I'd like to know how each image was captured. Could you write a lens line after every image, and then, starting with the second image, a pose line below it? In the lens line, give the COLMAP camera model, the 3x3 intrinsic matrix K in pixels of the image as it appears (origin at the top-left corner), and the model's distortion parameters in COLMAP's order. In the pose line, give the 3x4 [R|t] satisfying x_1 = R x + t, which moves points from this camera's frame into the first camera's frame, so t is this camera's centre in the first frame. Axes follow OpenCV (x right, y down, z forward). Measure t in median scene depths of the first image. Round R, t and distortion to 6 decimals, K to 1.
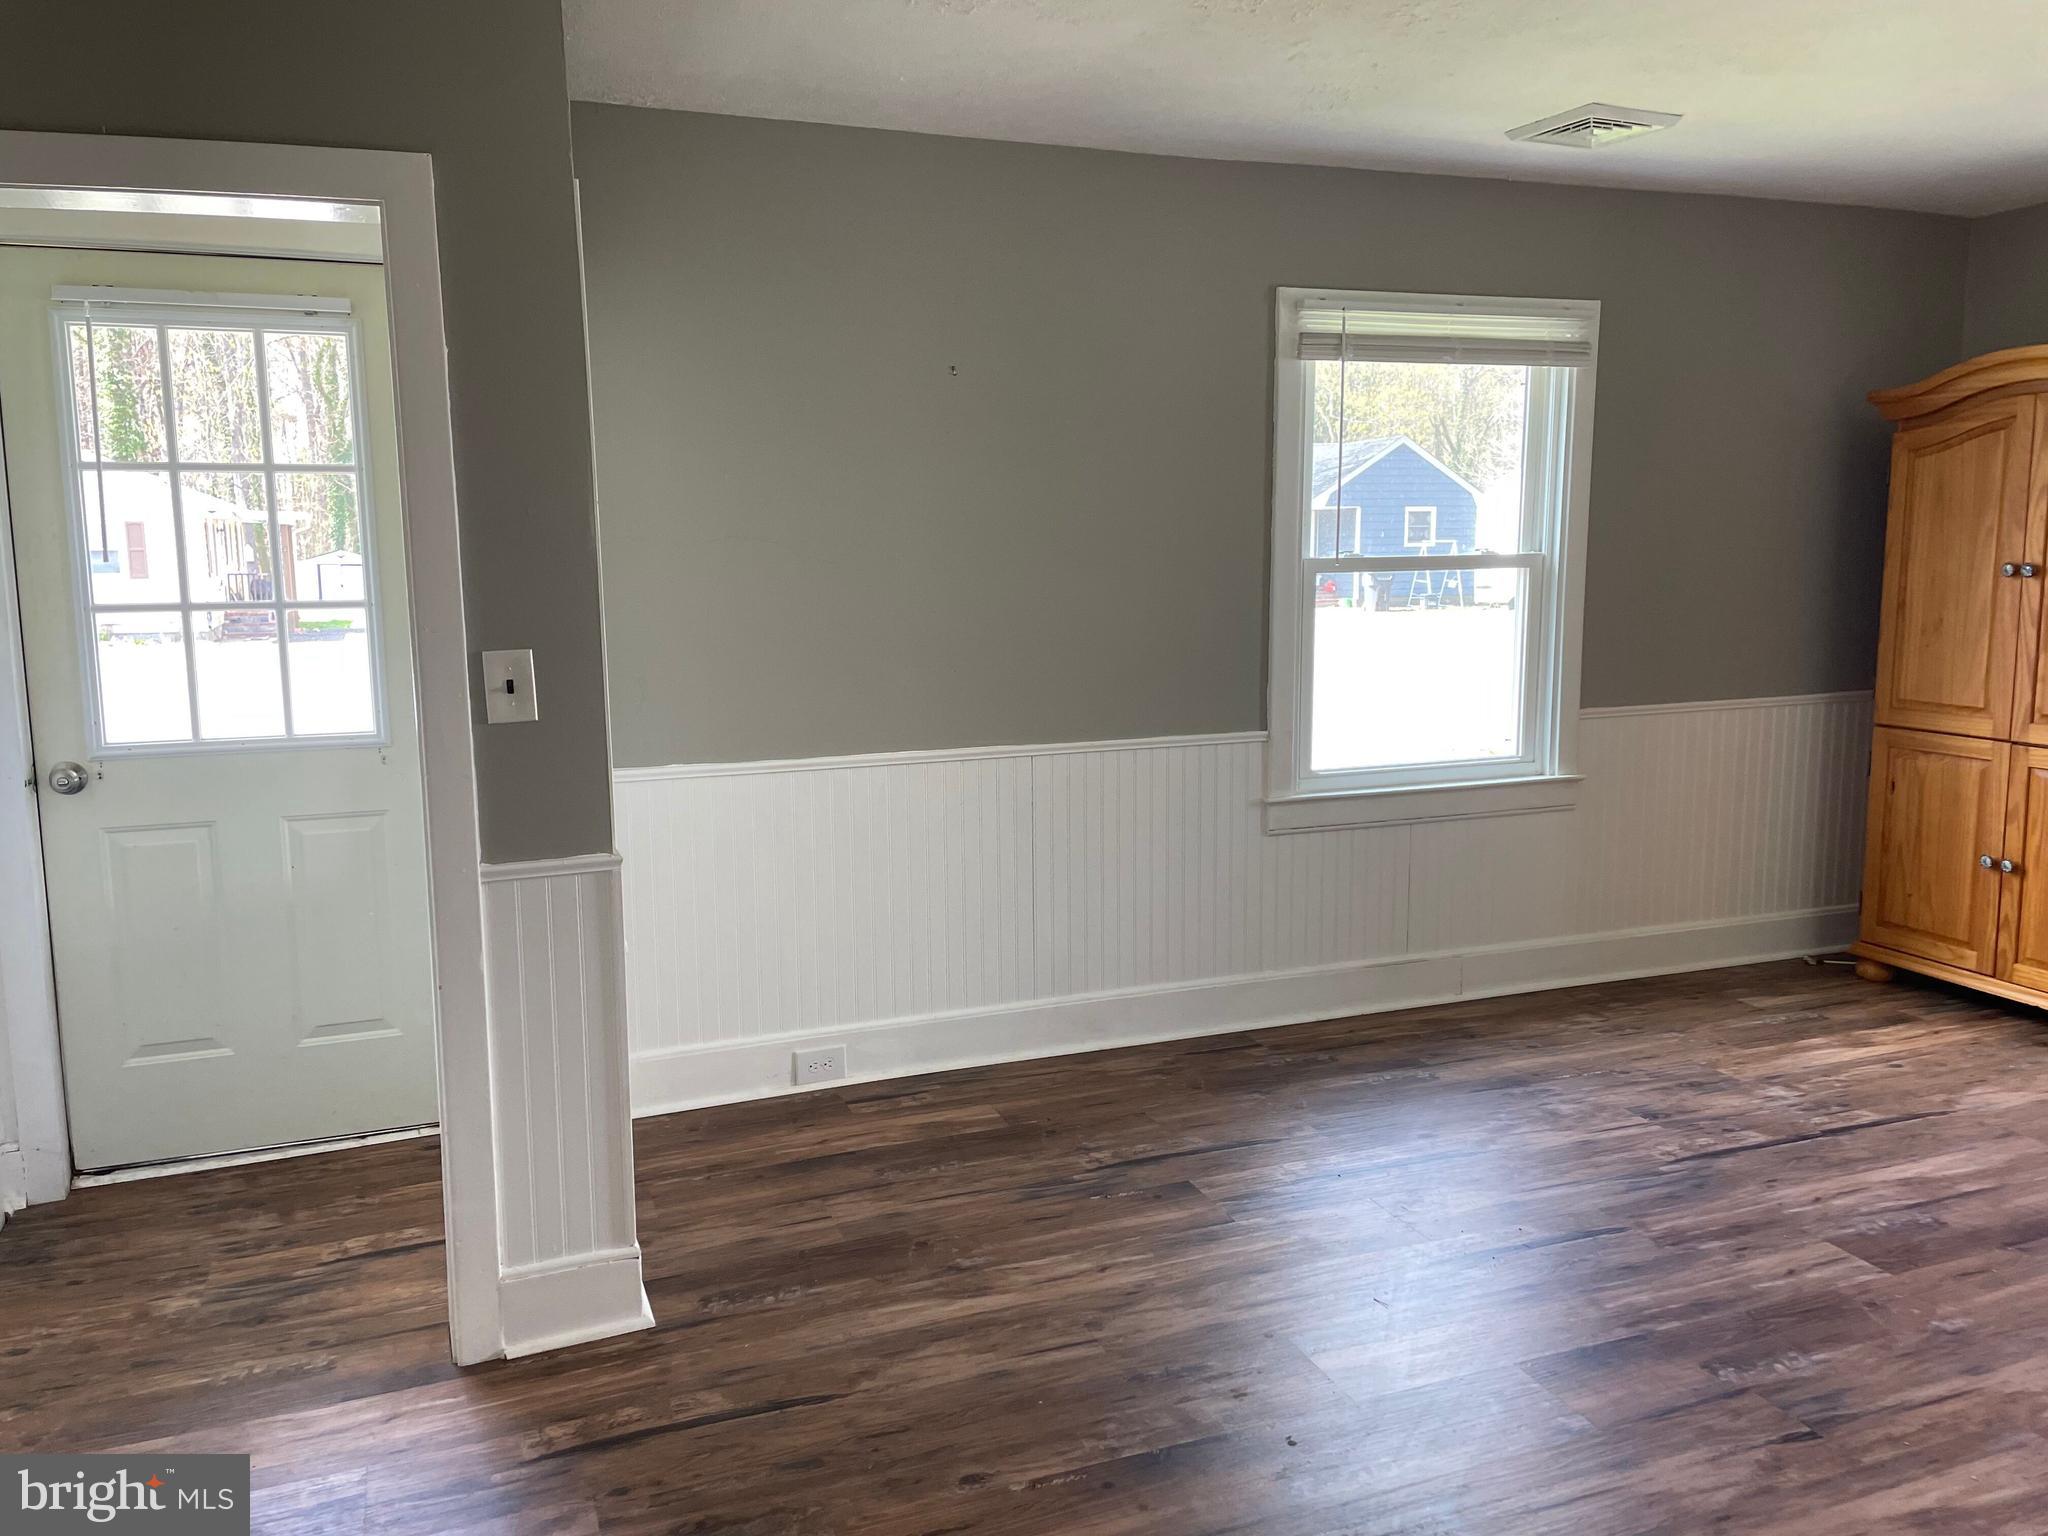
lens RADIAL K [[1547.7, 0, 1003.6], [0, 1547.7, 756.3], [0, 0, 1]] dist [0.088844, -0.094289]
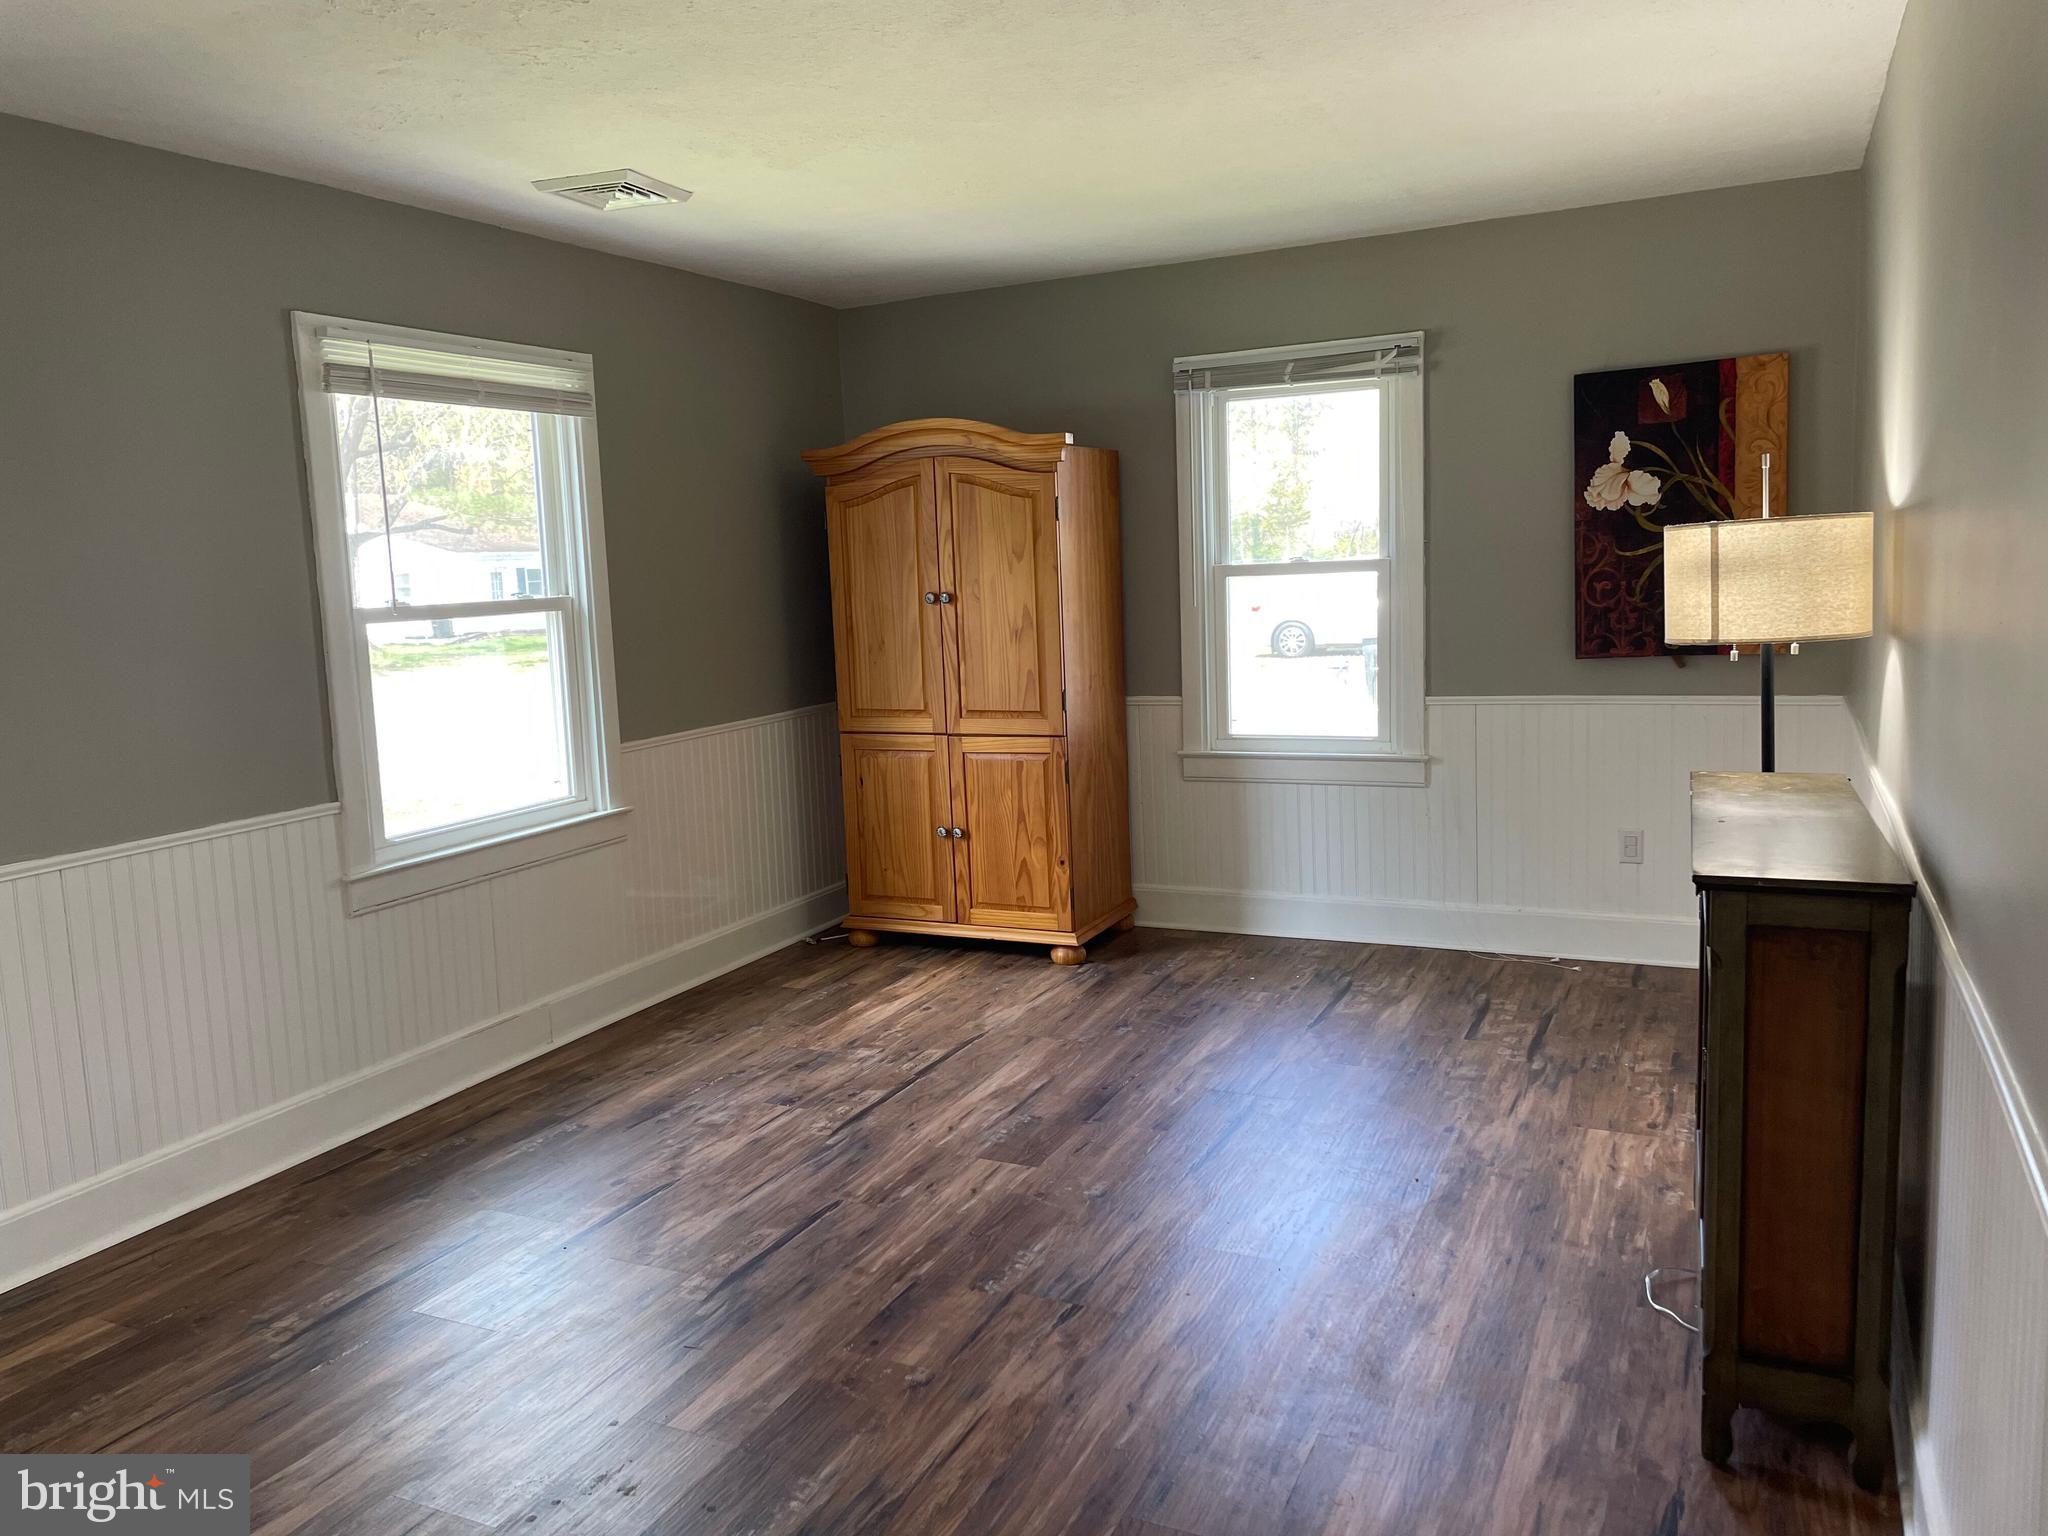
lens RADIAL K [[1547.7, 0, 1006.5], [0, 1547.7, 753.3], [0, 0, 1]] dist [0.088844, -0.094289]
pose [[0.720831, -0.107397, 0.684740, -0.176358], [0.129518, 0.991392, 0.019149, -0.011954], [-0.680902, 0.074883, 0.728536, 0.078918]]
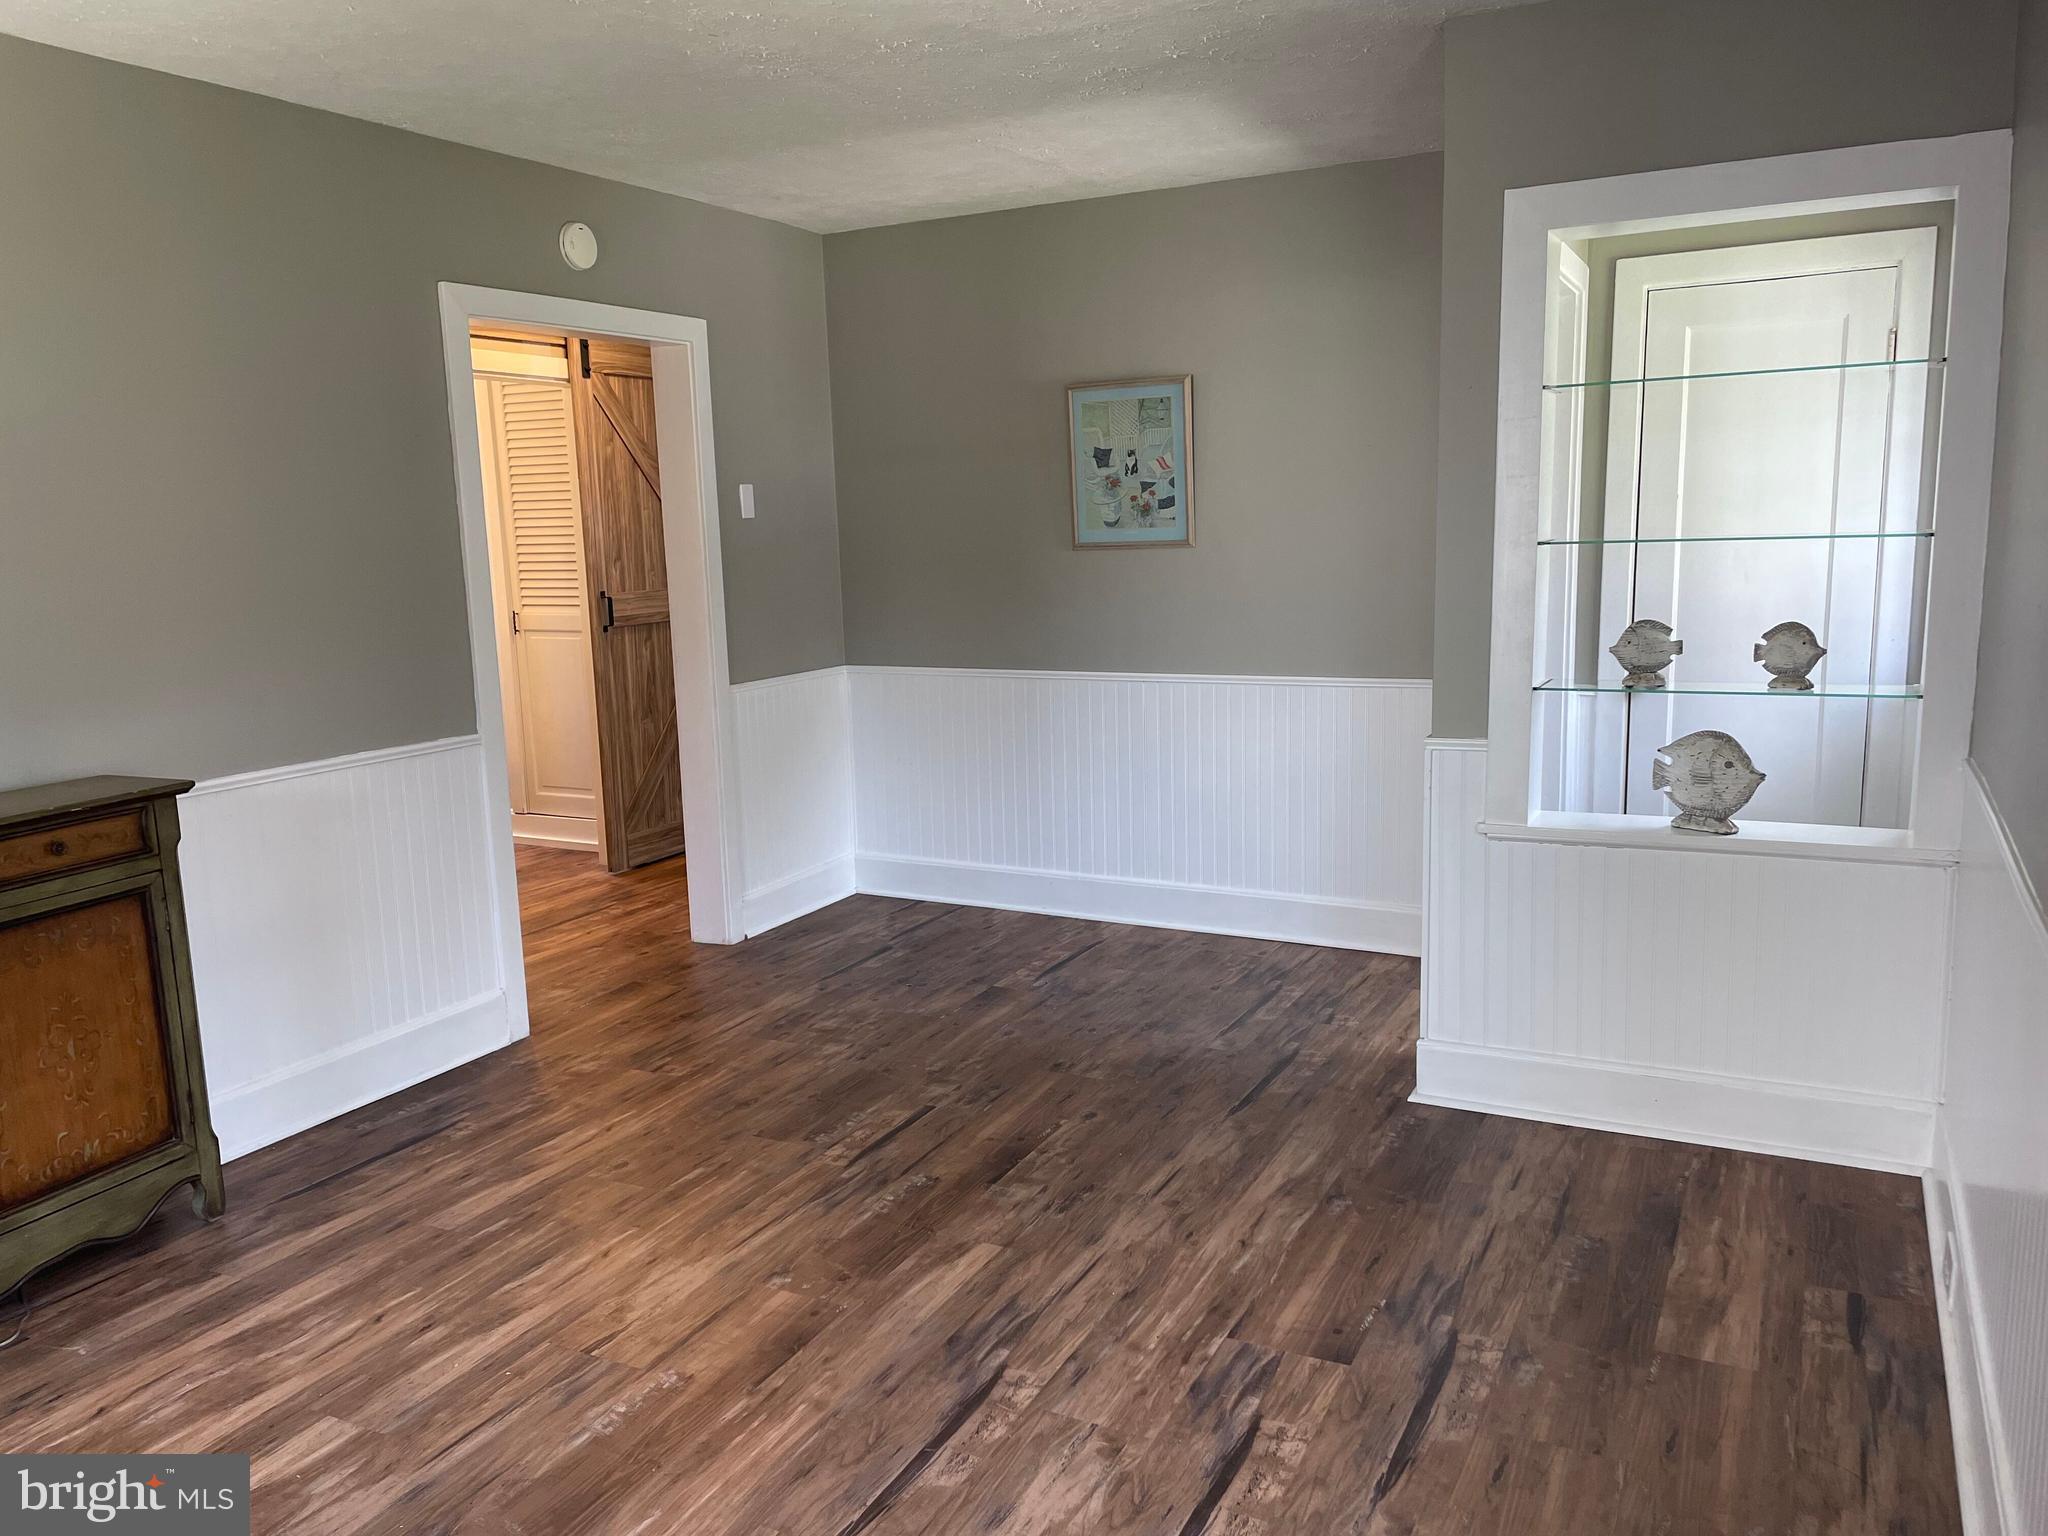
lens RADIAL K [[1547.7, 0, 1036.6], [0, 1547.7, 767.3], [0, 0, 1]] dist [0.088844, -0.094289]
pose [[-0.734446, 0.146975, -0.662561, 0.559509], [-0.054967, 0.960179, 0.273926, -0.164099], [0.676438, 0.237603, -0.697121, 1.107141]]
